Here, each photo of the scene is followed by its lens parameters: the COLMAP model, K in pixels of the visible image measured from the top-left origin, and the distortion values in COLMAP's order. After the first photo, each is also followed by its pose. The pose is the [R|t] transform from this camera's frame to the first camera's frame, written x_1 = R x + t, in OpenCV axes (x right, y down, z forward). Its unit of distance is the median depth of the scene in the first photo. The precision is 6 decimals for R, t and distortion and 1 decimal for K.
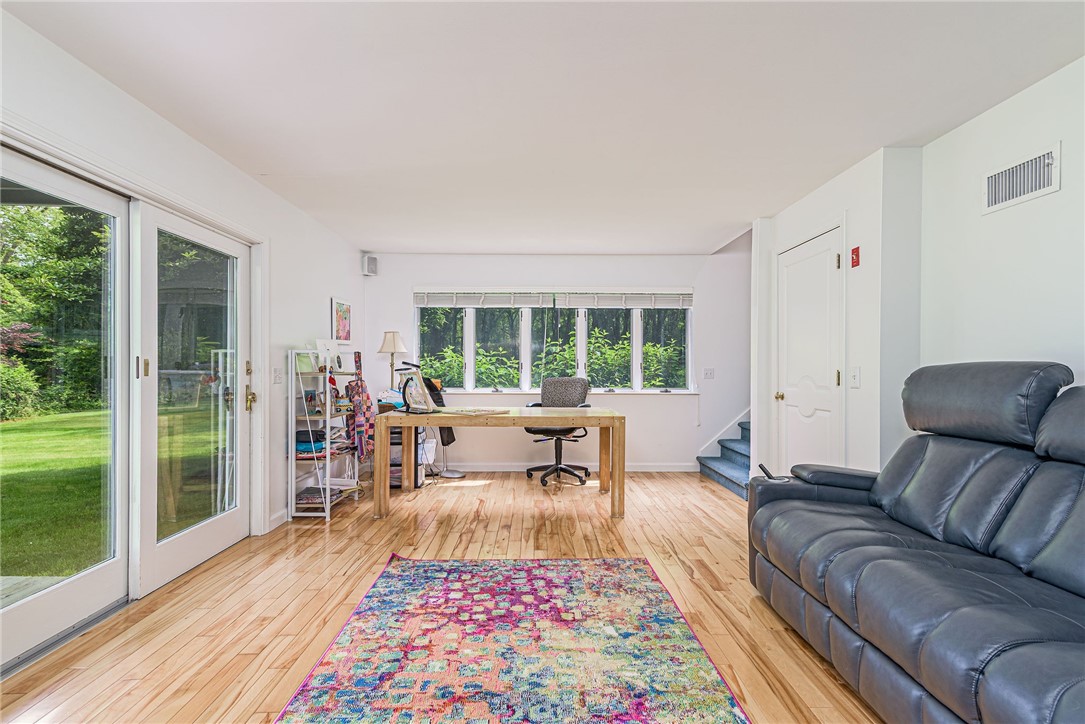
lens RADIAL K [[485.9, 0, 539.6], [0, 485.9, 365.1], [0, 0, 1]] dist [0.002009, 0.000300]
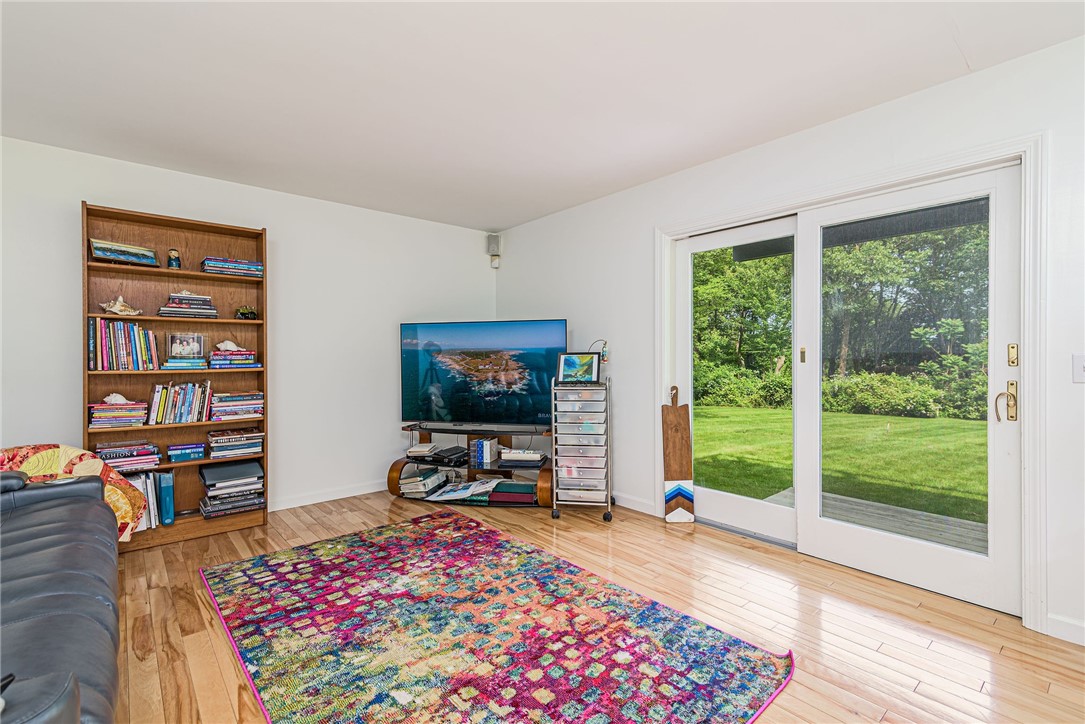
lens RADIAL K [[485.9, 0, 539.6], [0, 485.9, 365.1], [0, 0, 1]] dist [0.002009, 0.000300]
pose [[-0.766229, 0.011348, -0.642468, 0.441348], [0.002816, 0.999894, 0.014303, 0.011529], [0.642562, 0.009150, -0.766179, 1.628870]]
